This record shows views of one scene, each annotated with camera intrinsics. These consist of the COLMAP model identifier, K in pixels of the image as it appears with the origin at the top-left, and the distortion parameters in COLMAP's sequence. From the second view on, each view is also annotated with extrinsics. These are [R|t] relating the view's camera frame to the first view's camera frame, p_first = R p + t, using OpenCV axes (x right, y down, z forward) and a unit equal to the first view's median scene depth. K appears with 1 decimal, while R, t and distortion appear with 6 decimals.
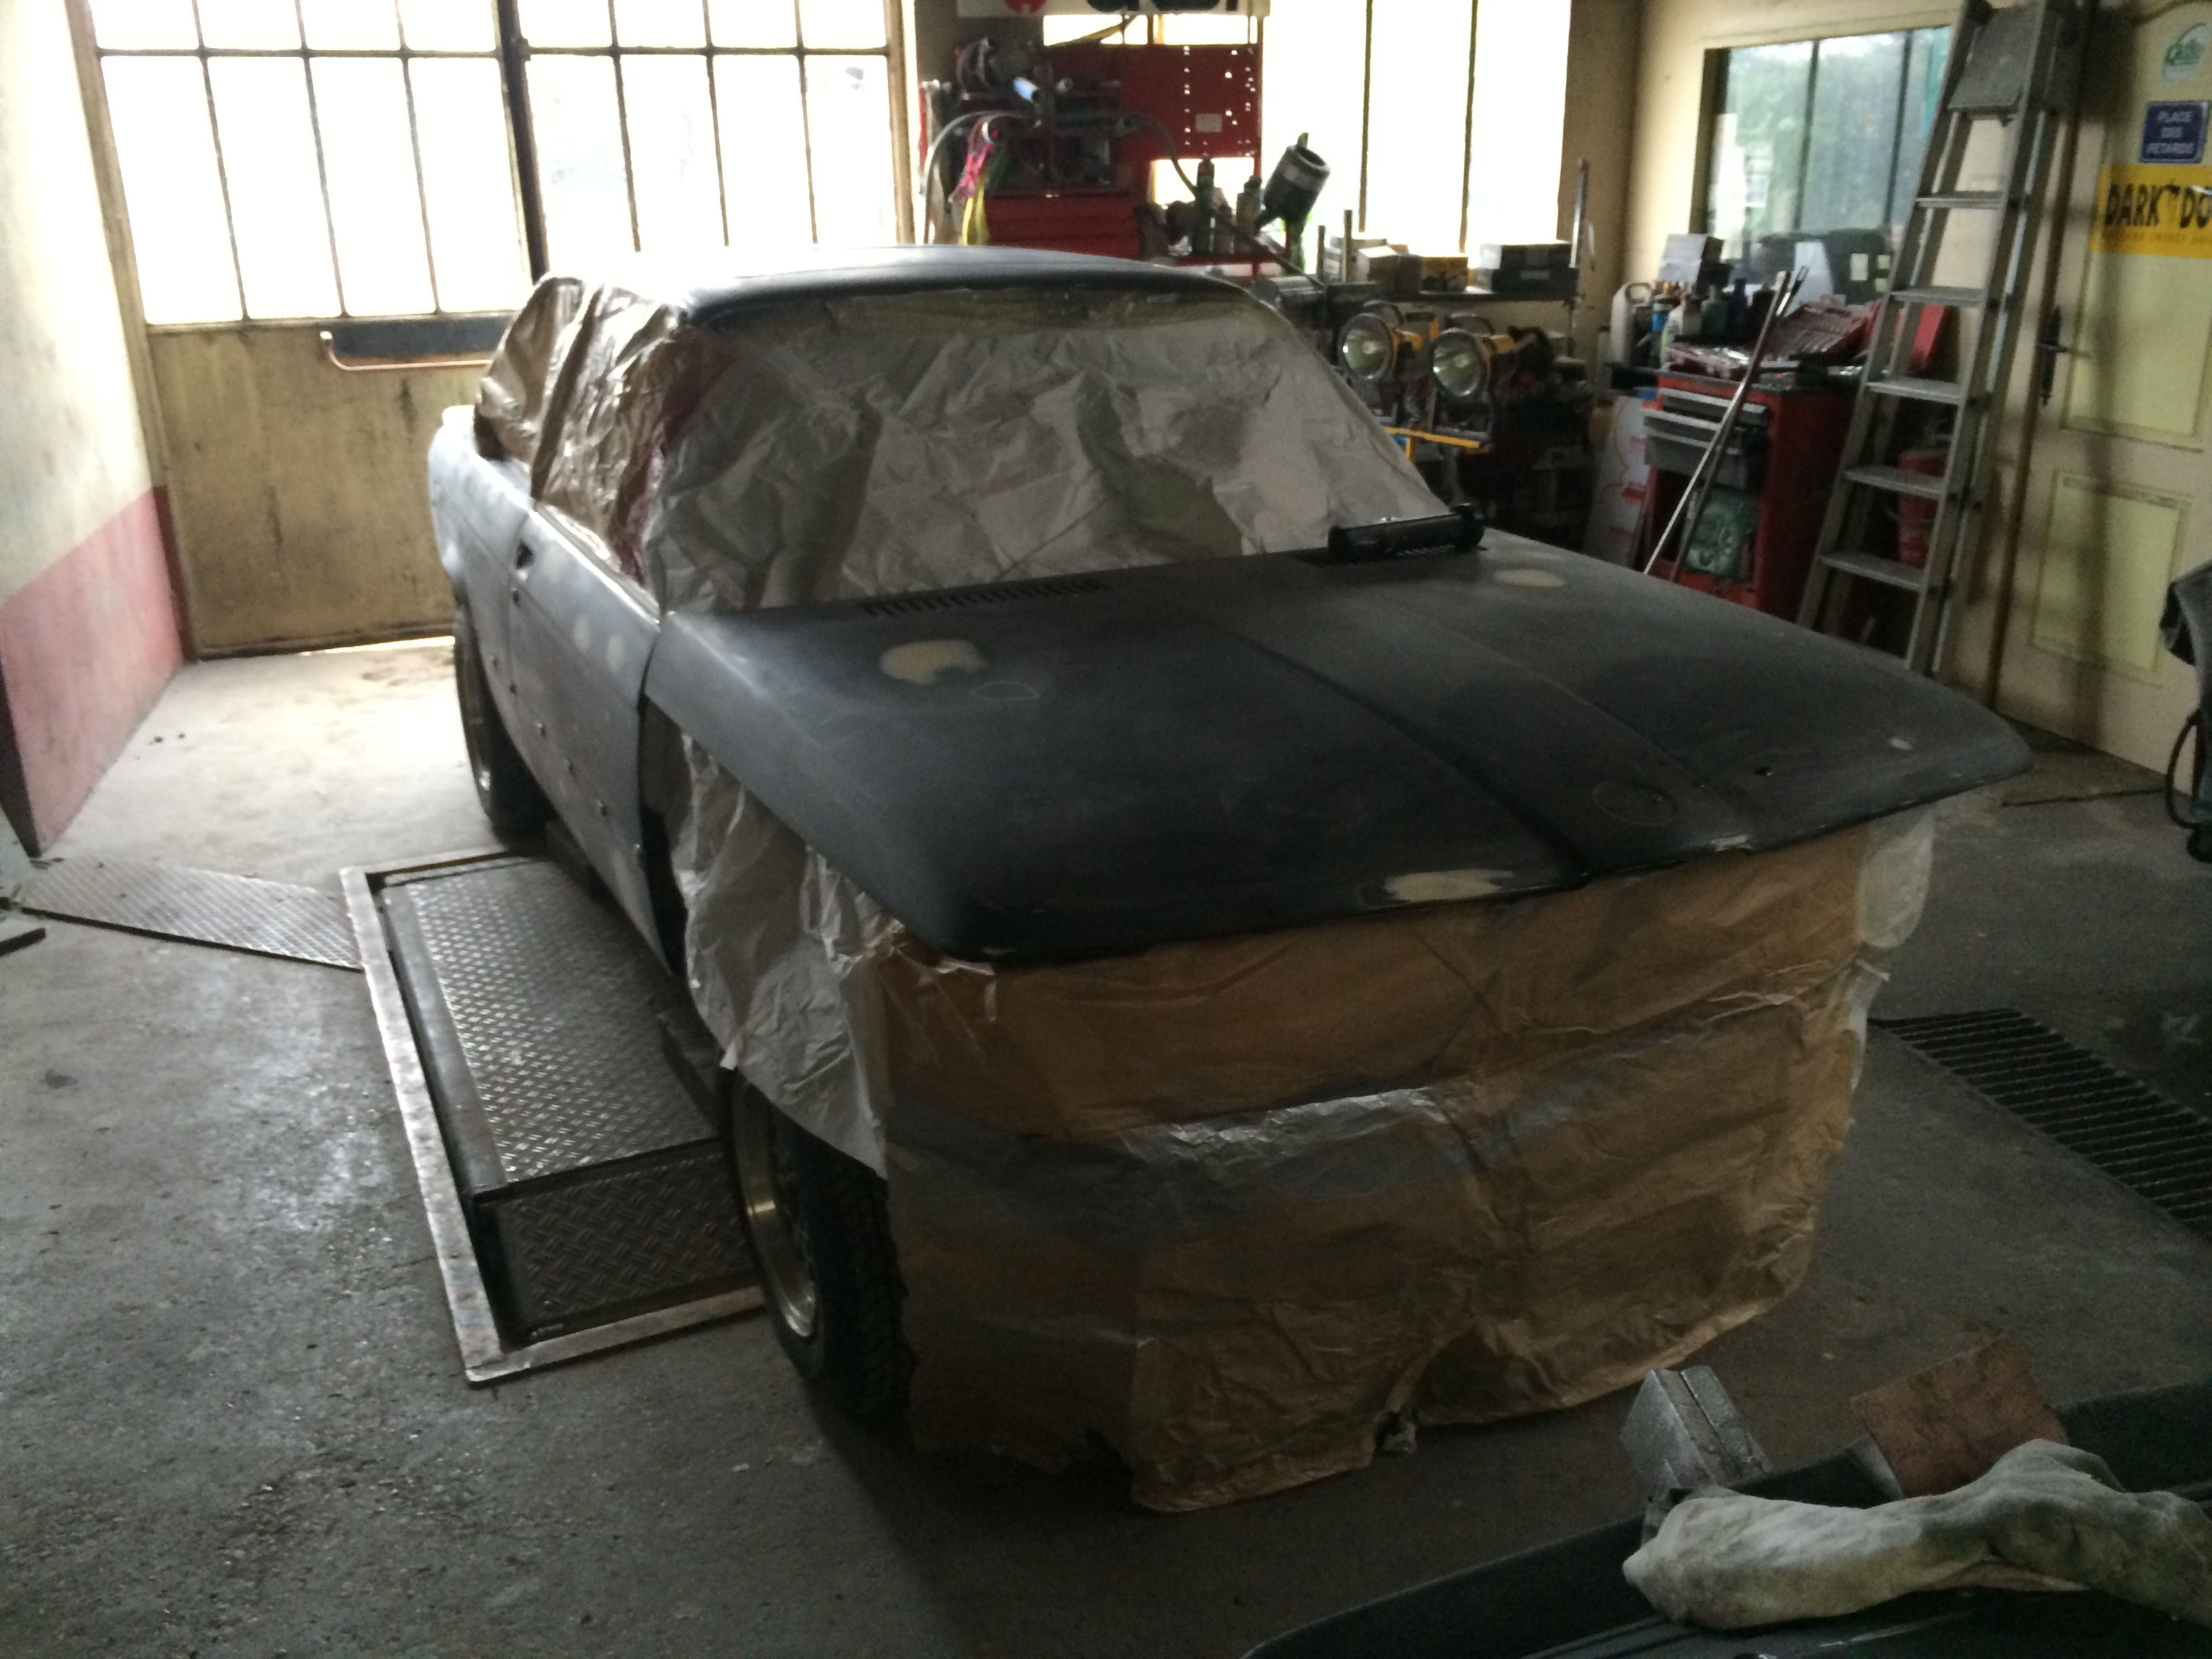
lens RADIAL K [[1907.1, 0, 1107.3], [0, 1907.1, 831.2], [0, 0, 1]] dist [0.047682, -0.048198]
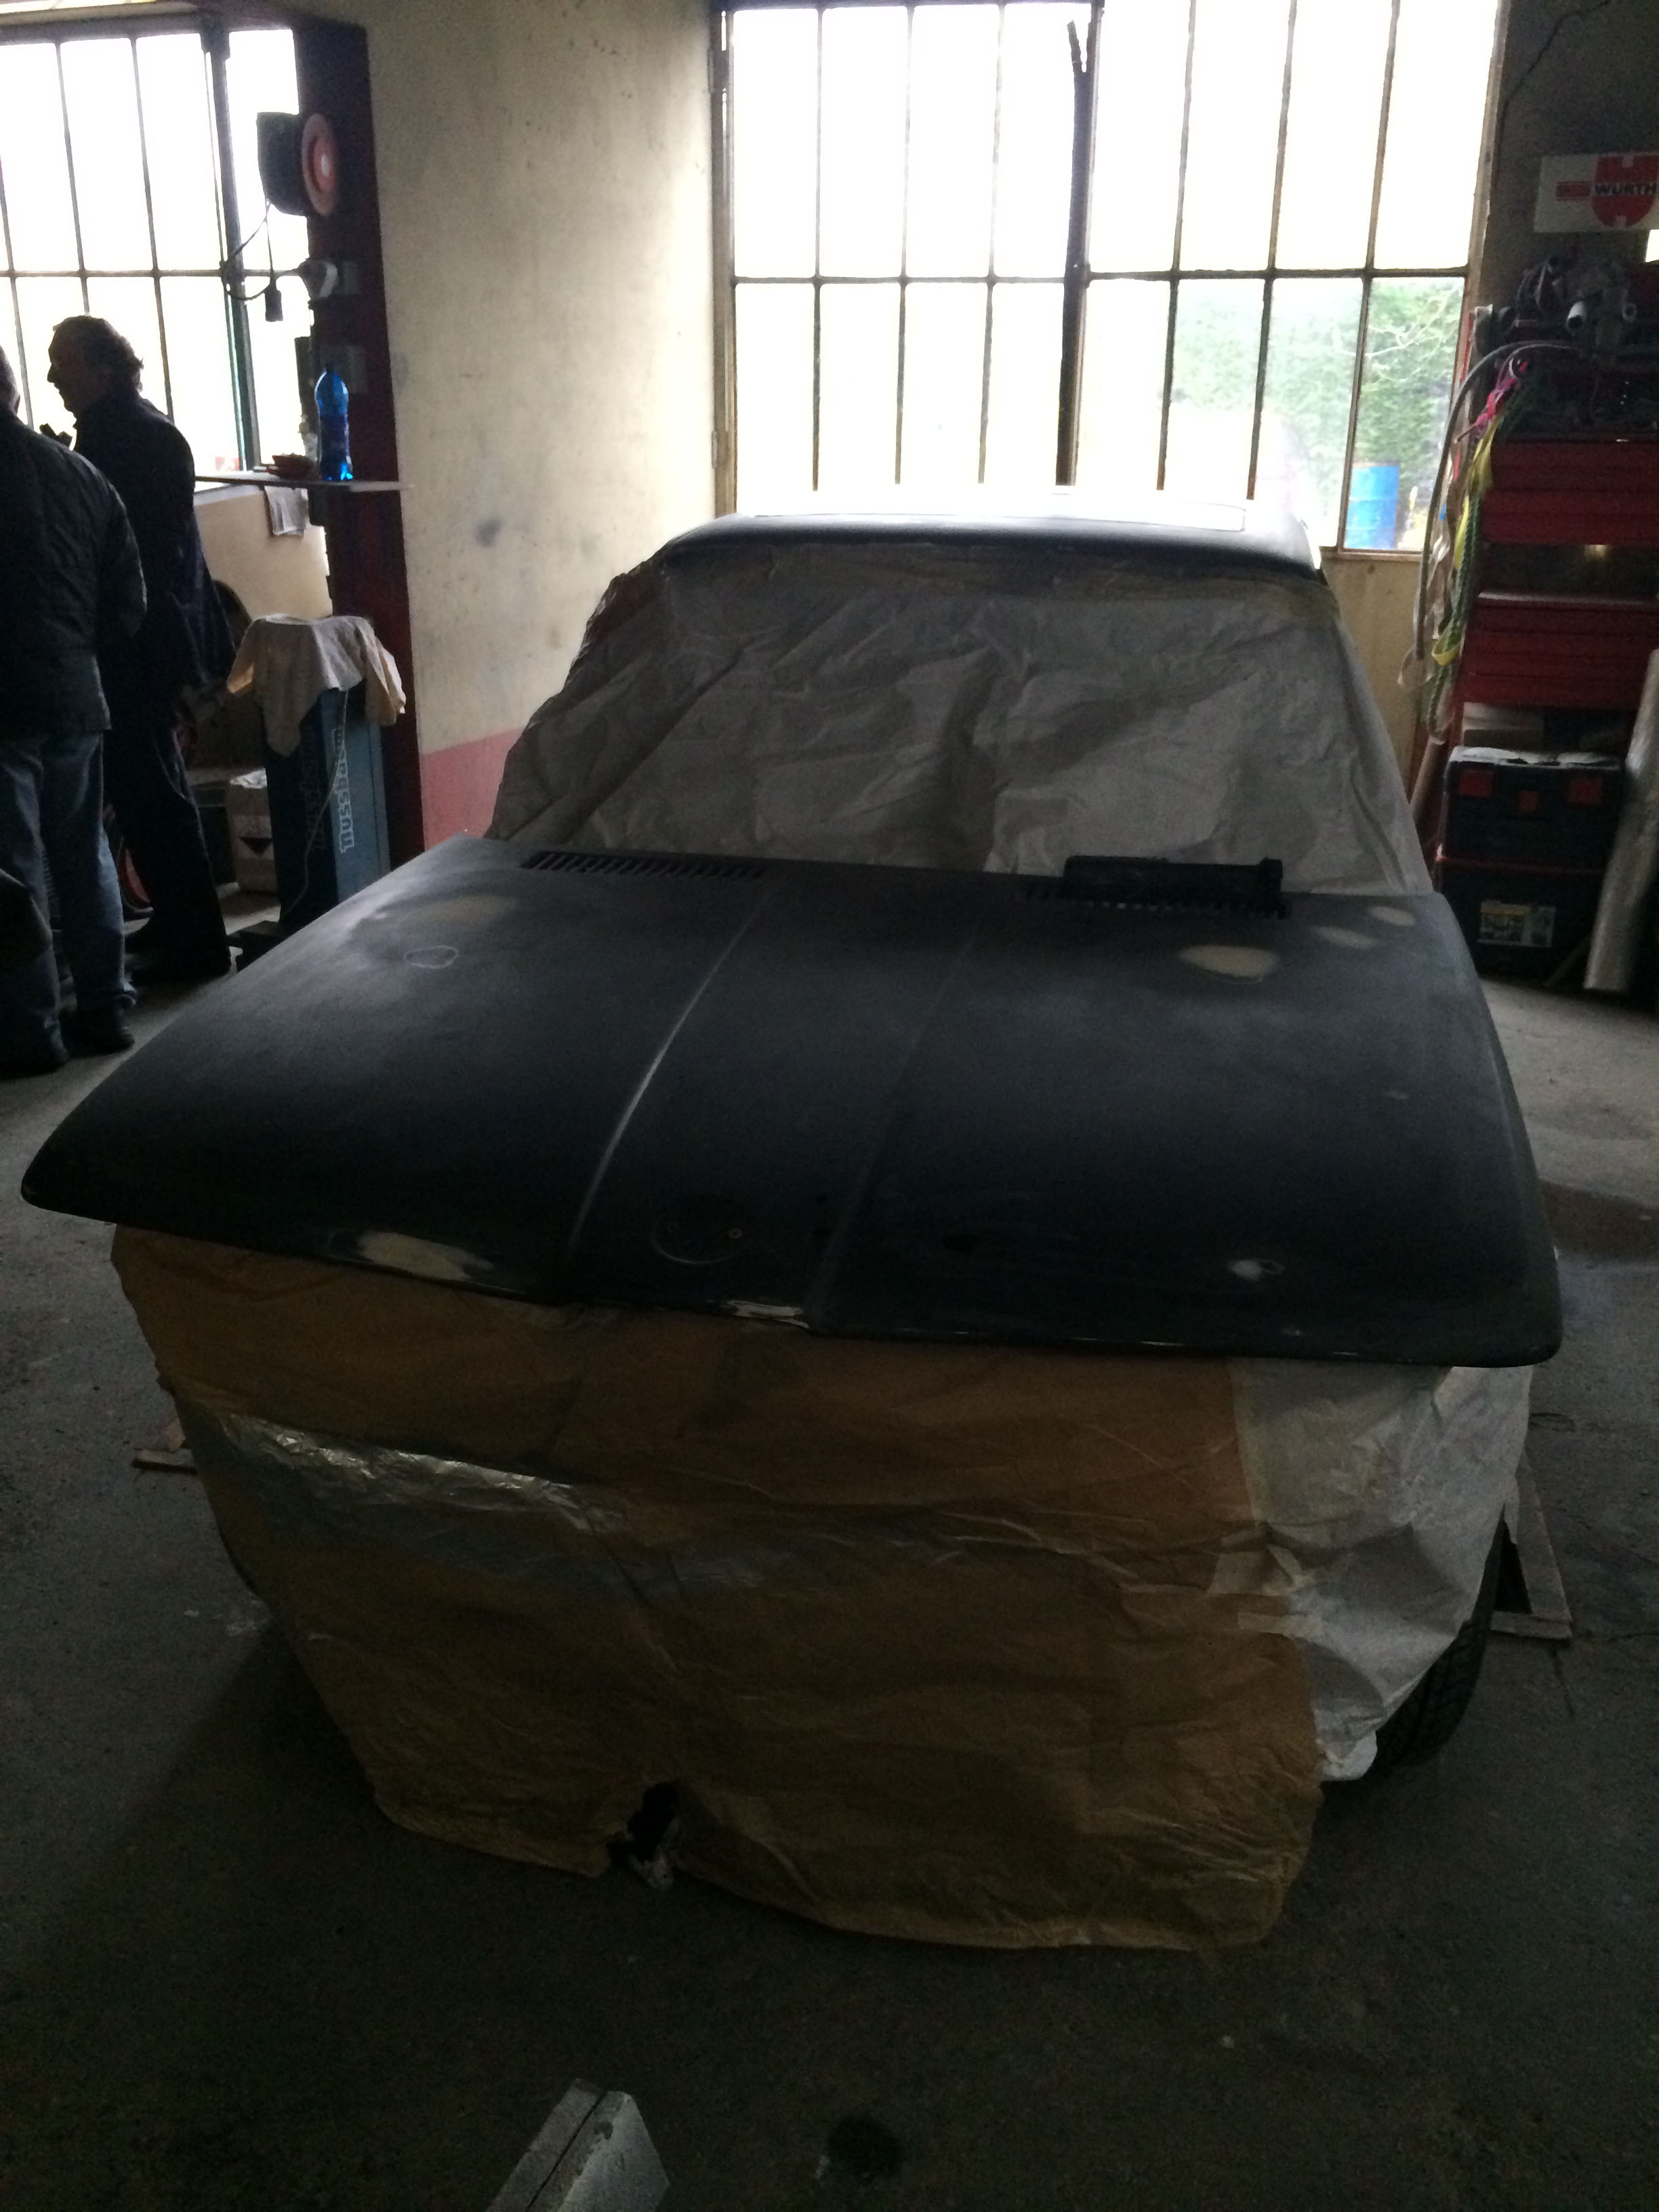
lens RADIAL K [[1907.1, 0, 826.5], [0, 1907.1, 1106.7], [0, 0, 1]] dist [0.047682, -0.048198]
pose [[0.798144, 0.237681, -0.553601, 0.535110], [-0.222559, 0.970213, 0.095677, -0.110412], [0.559851, 0.046845, 0.827268, 0.249957]]
